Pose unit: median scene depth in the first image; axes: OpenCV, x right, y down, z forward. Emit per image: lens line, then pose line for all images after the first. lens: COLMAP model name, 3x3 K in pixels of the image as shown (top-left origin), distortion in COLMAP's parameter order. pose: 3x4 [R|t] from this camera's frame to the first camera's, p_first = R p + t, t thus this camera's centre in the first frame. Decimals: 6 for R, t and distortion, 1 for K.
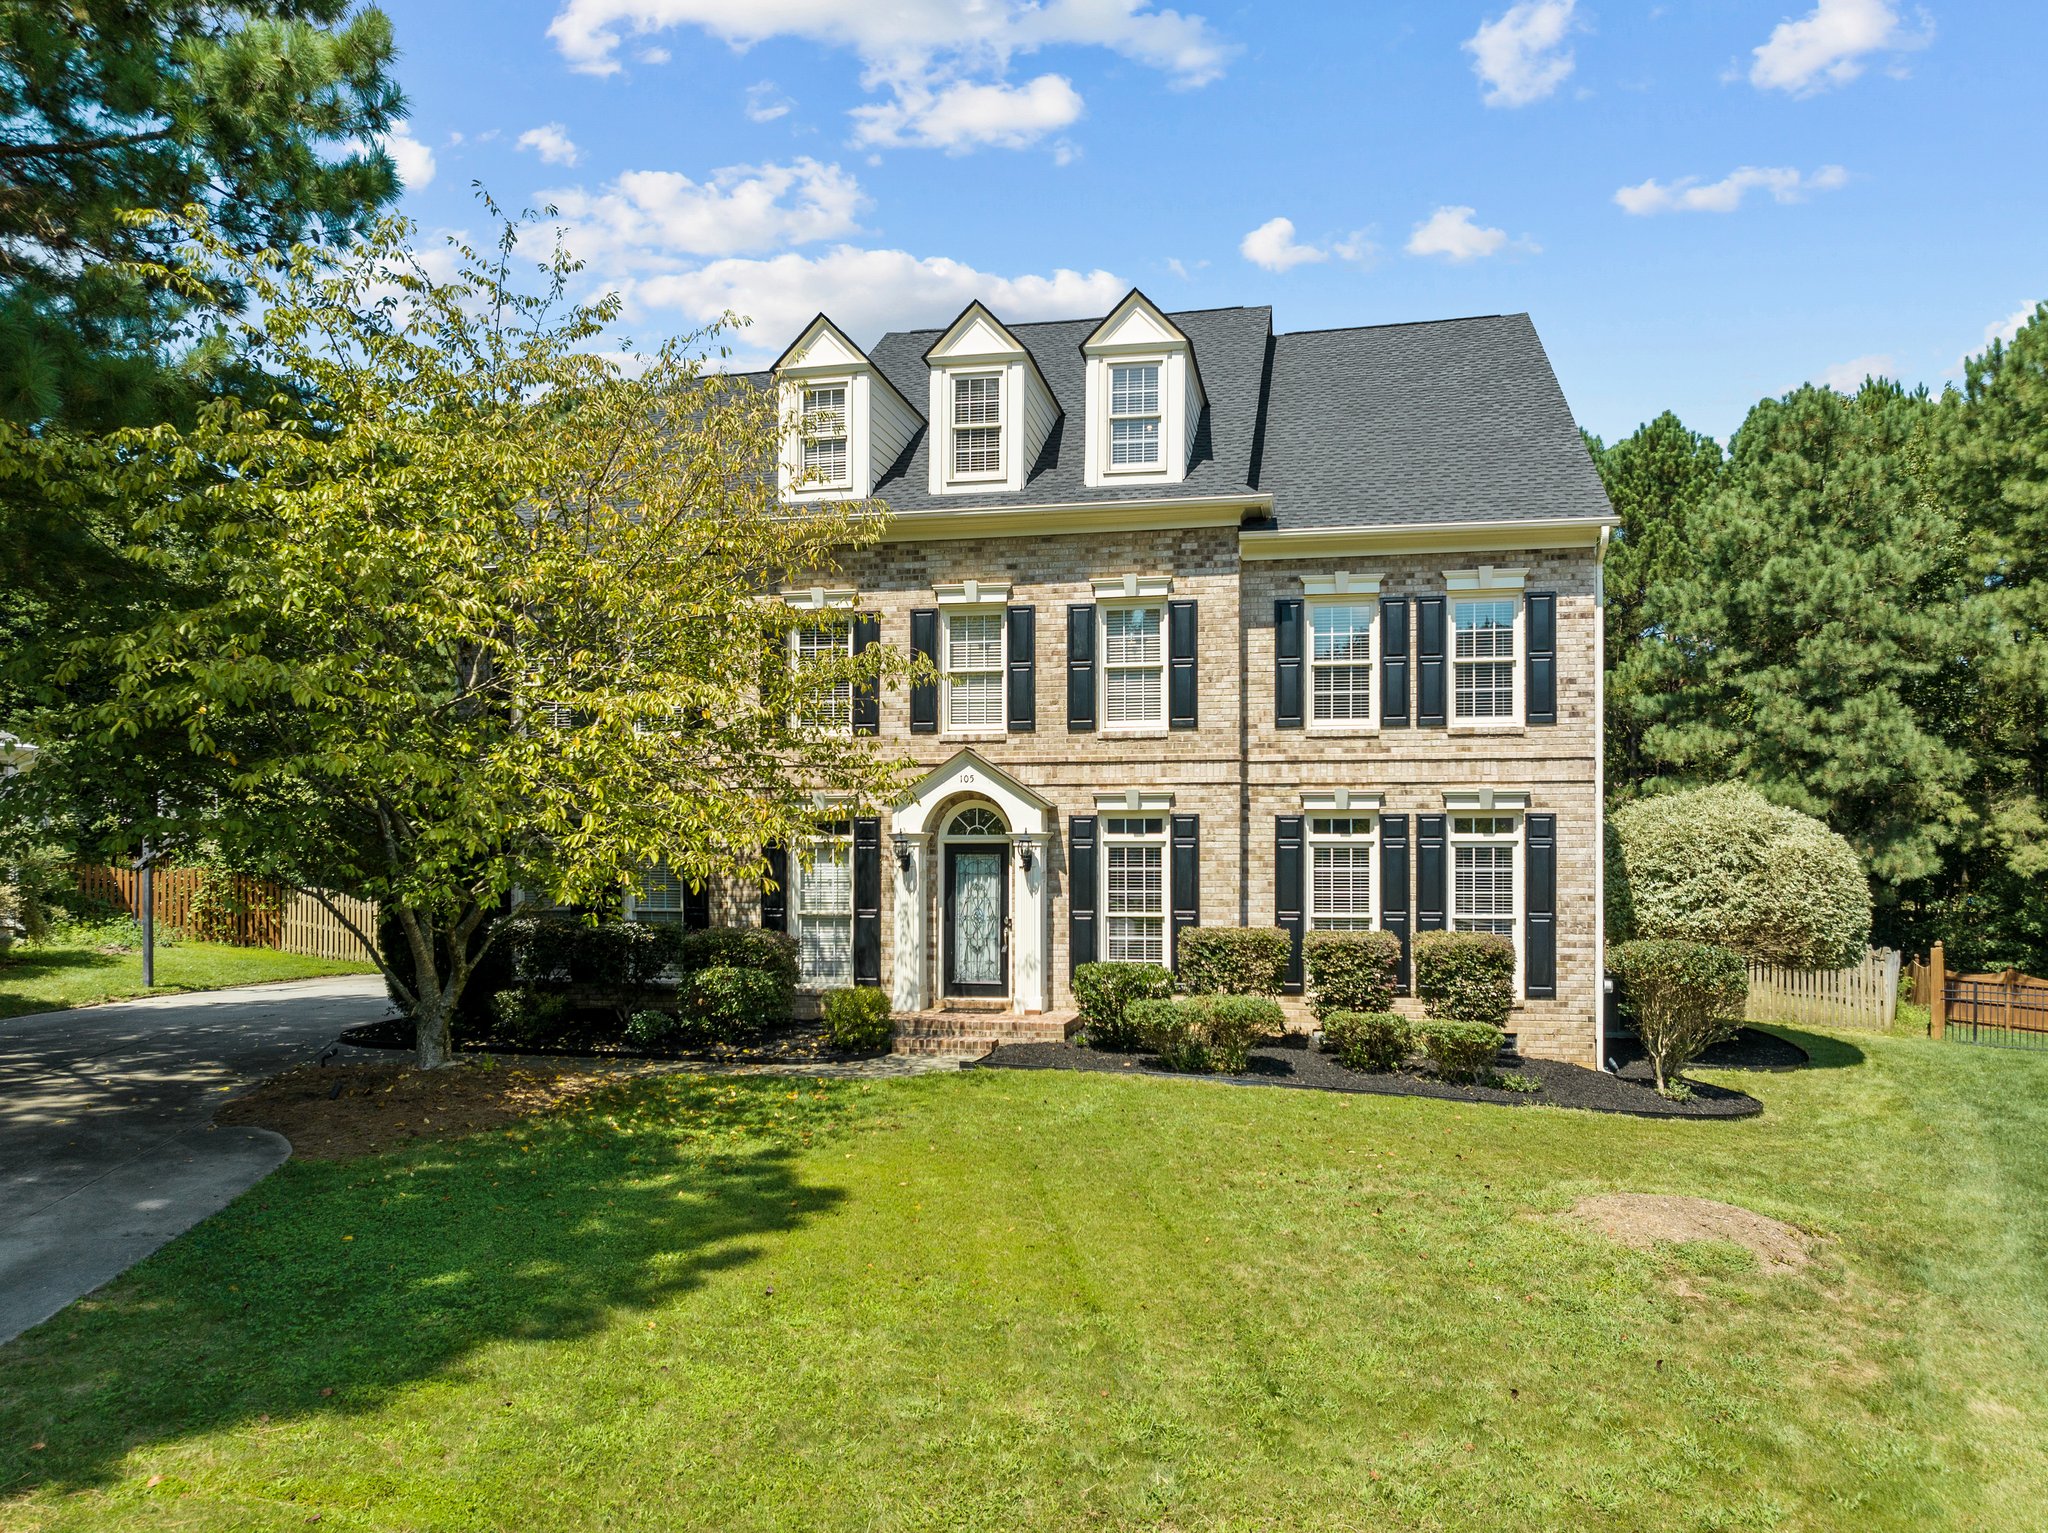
lens RADIAL K [[1472.8, 0, 1023.6], [0, 1472.8, 910.0], [0, 0, 1]] dist [-0.042956, -0.003249]
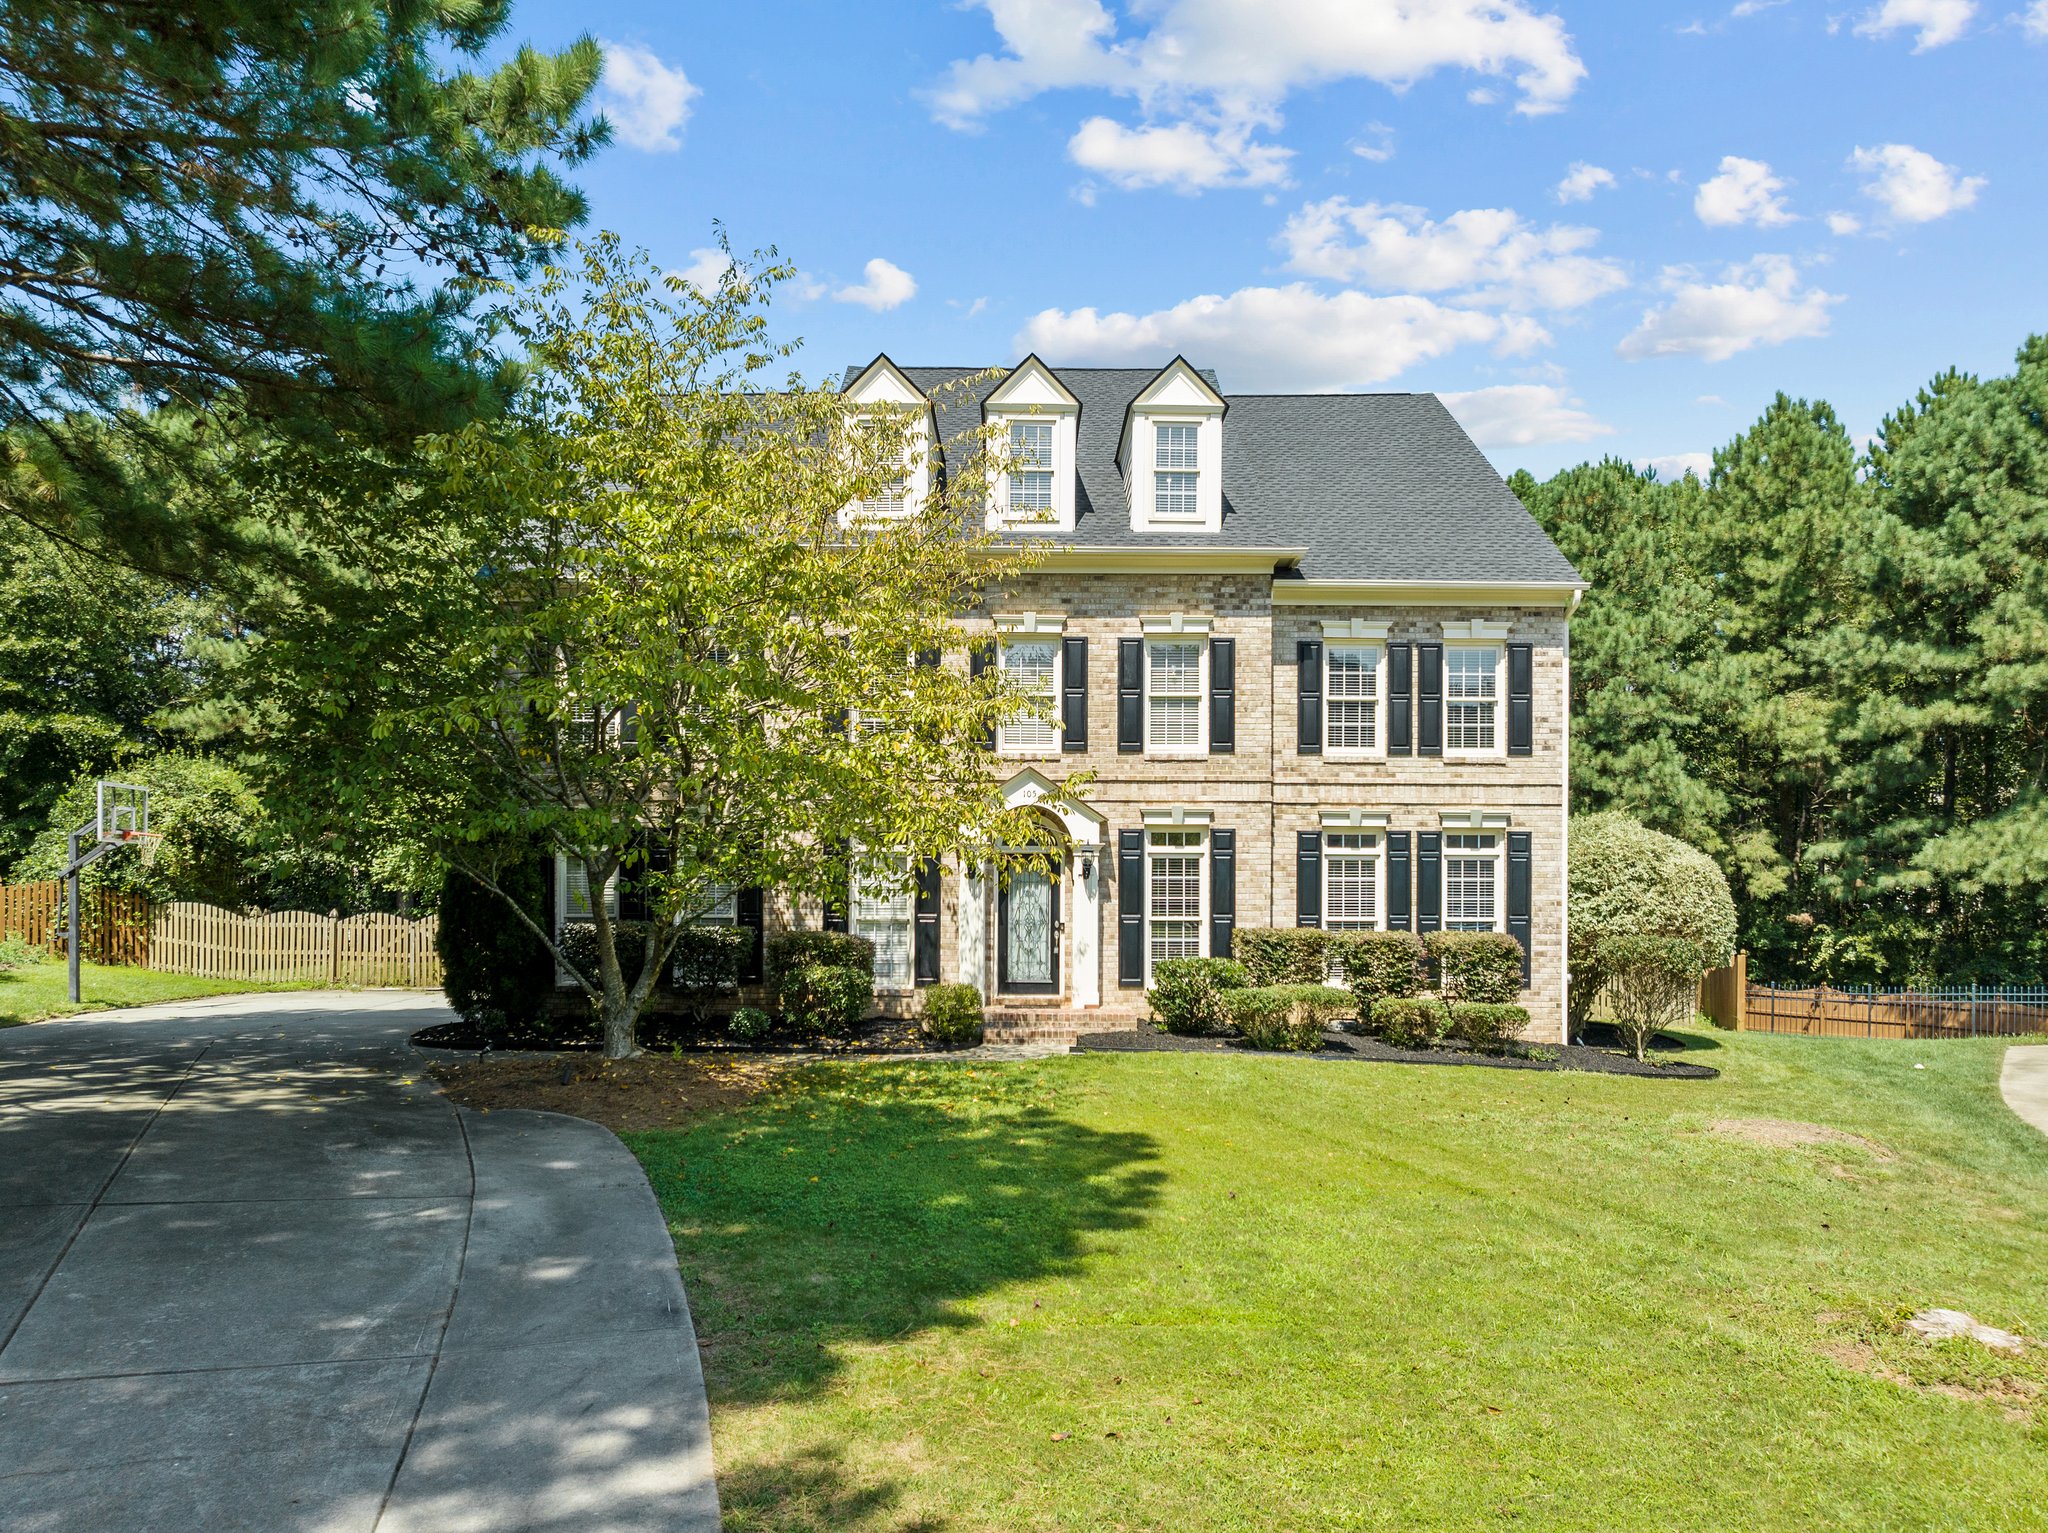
lens RADIAL K [[1486.7, 0, 1029.1], [0, 1486.7, 965.9], [0, 0, 1]] dist [-0.041393, -0.000578]
pose [[0.977574, -0.006597, 0.210490, -0.273483], [0.003692, 0.999892, 0.014191, 0.022990], [-0.210560, -0.013096, 0.977493, -0.079766]]
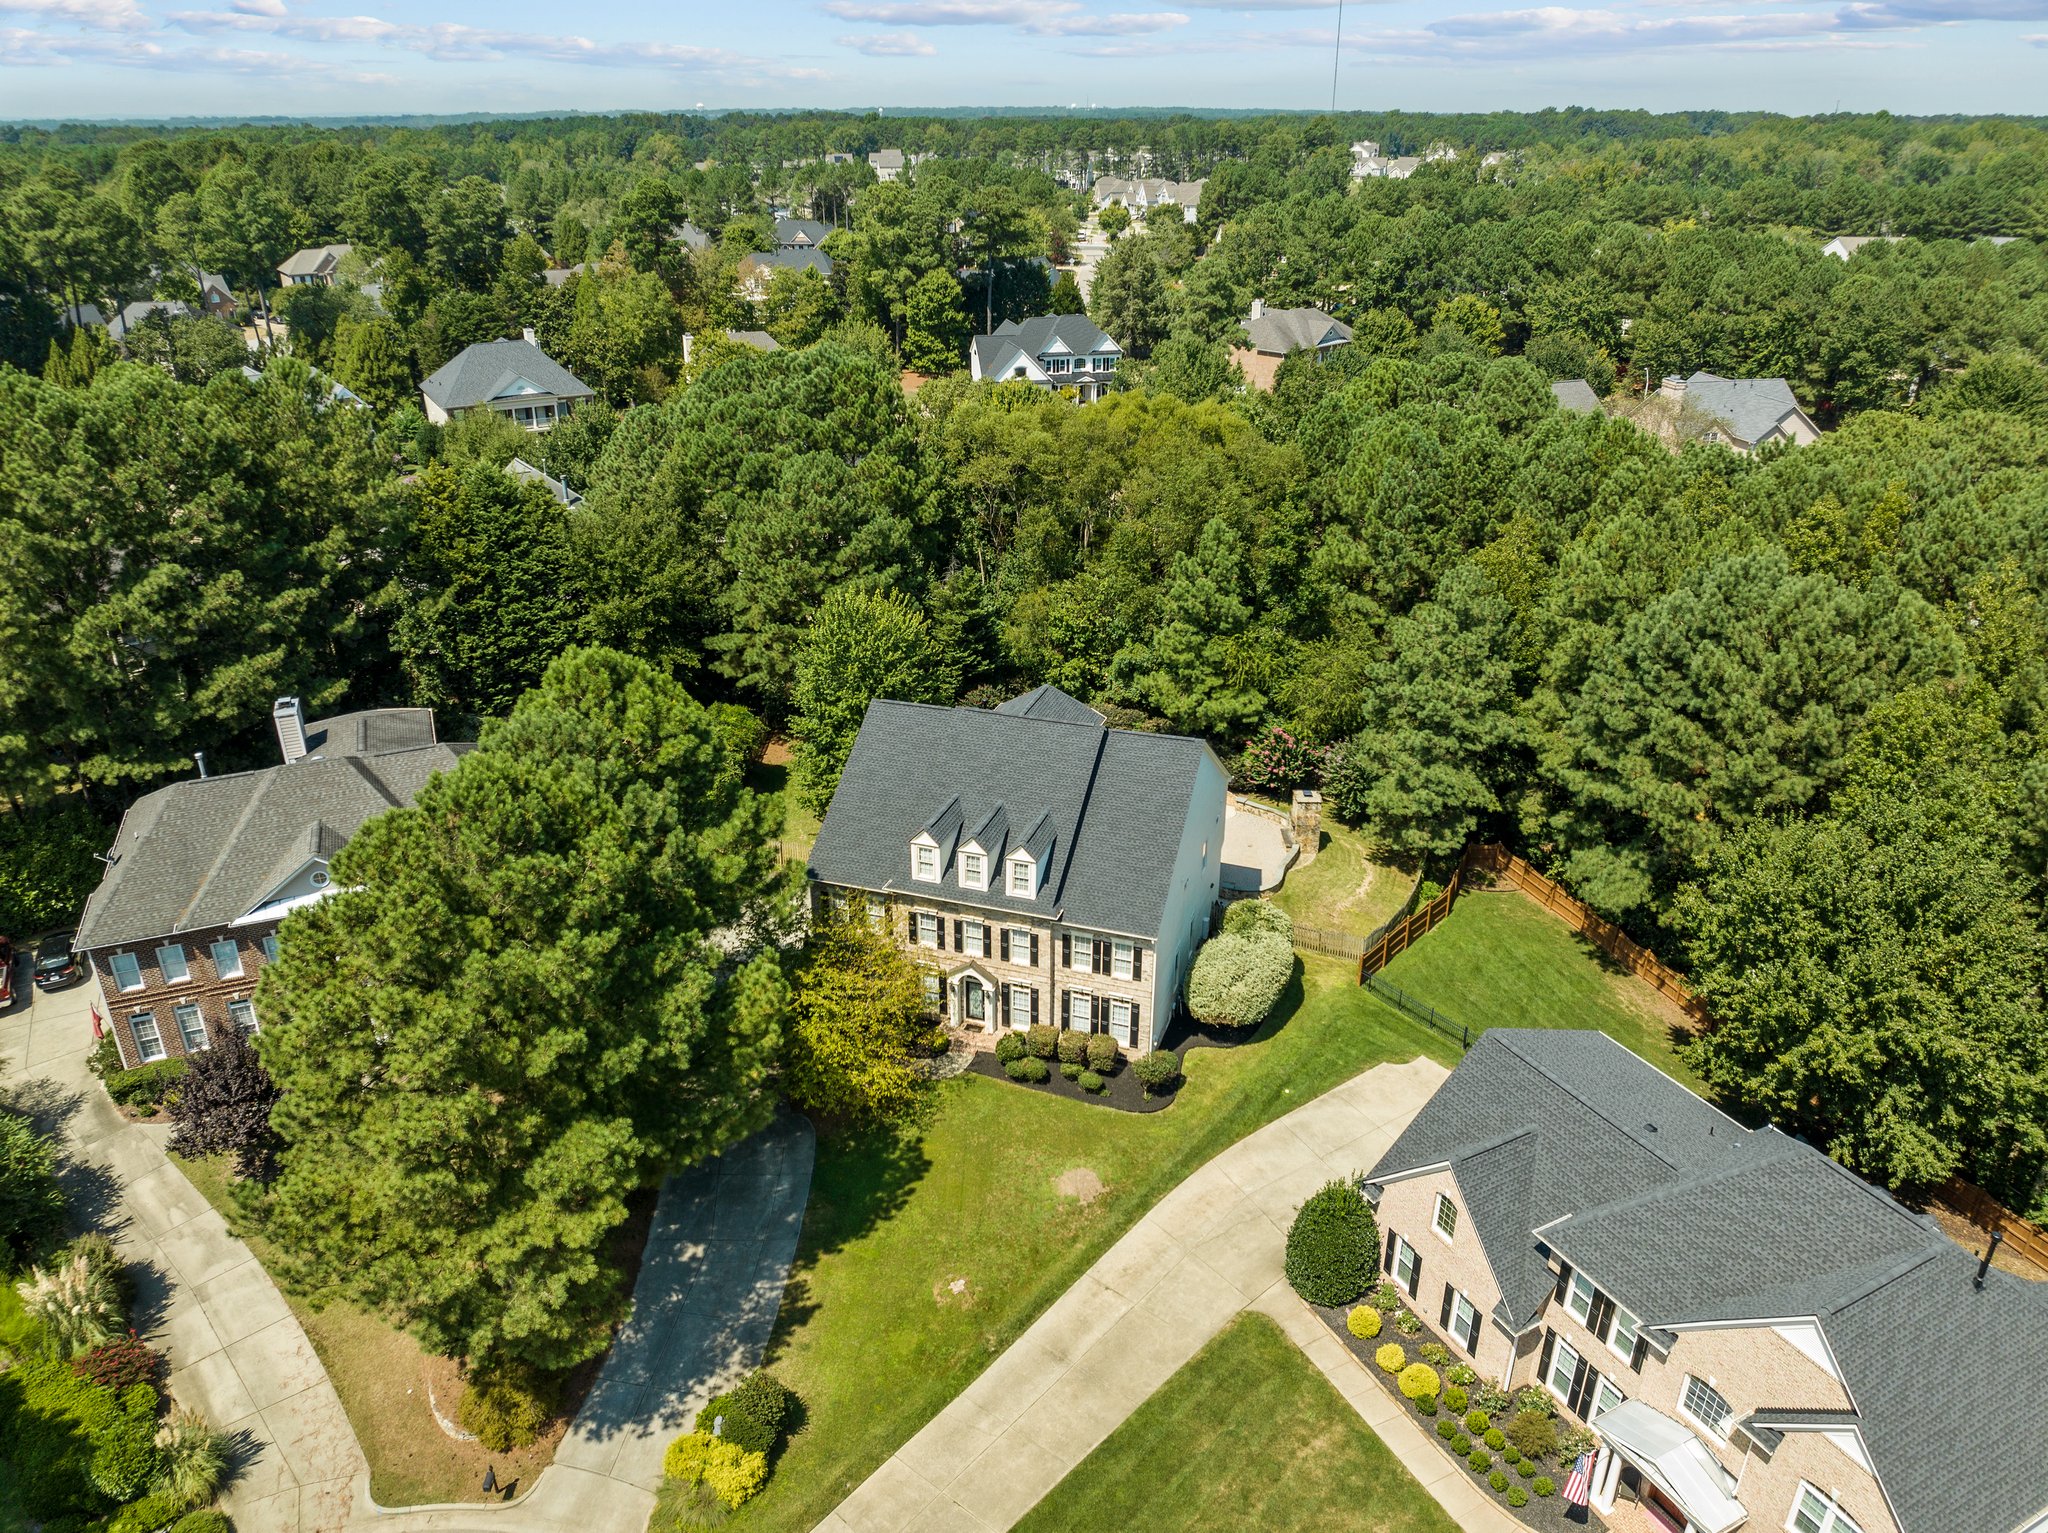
lens RADIAL K [[1432.4, 0, 1030.2], [0, 1432.4, 759.1], [0, 0, 1]] dist [-0.015091, -0.057088]
pose [[0.993188, 0.048930, -0.105756, 0.417138], [-0.004361, 0.922539, 0.385879, -1.795975], [0.116445, -0.382789, 0.916468, -1.783247]]
